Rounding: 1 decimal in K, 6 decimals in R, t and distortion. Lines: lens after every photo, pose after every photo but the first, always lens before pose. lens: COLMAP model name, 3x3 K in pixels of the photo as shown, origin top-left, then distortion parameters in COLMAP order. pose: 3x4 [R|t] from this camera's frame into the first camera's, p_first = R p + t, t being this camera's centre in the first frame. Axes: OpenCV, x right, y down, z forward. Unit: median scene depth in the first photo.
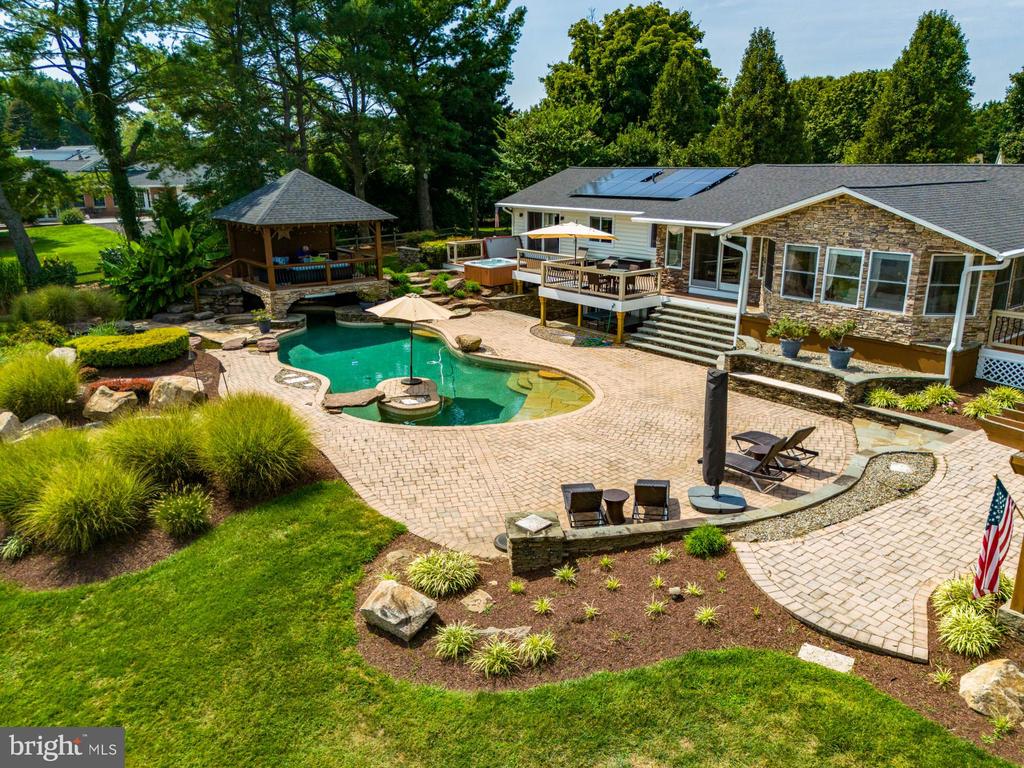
lens RADIAL K [[781.5, 0, 503.3], [0, 781.5, 381.2], [0, 0, 1]] dist [0.036863, -0.026324]
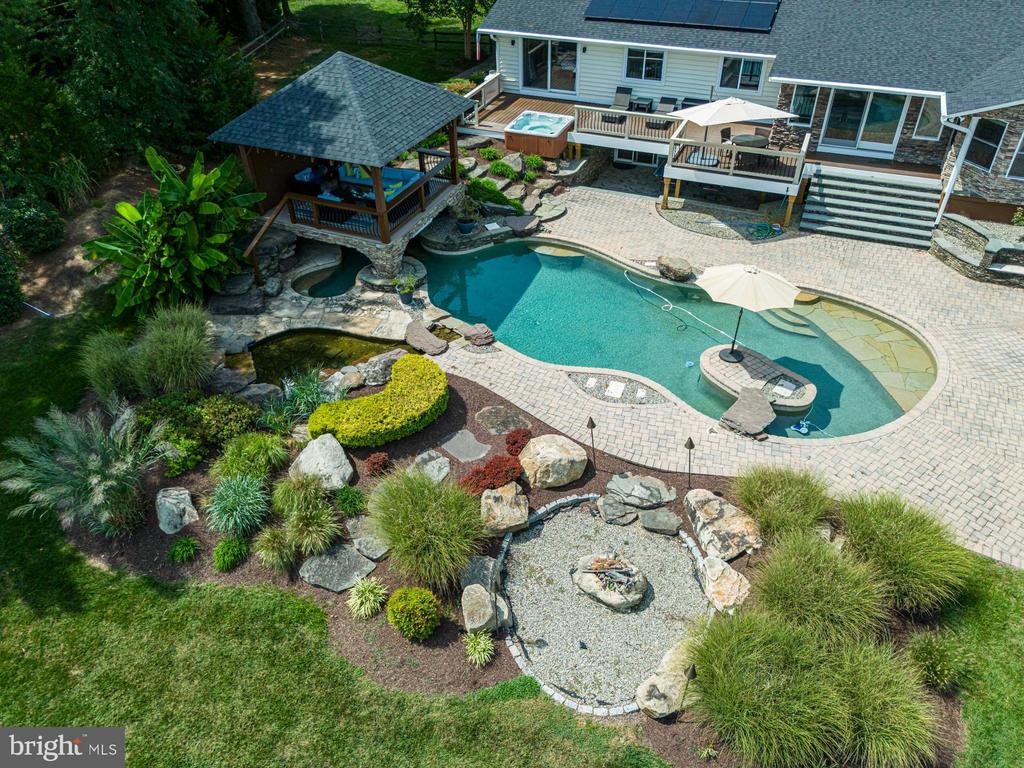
lens RADIAL K [[781.5, 0, 510.5], [0, 781.5, 385.0], [0, 0, 1]] dist [0.036863, -0.026324]
pose [[0.866906, -0.304329, 0.394788, -0.611658], [0.140346, 0.908975, 0.392514, -0.310930], [-0.478306, -0.284866, 0.830707, 0.318381]]
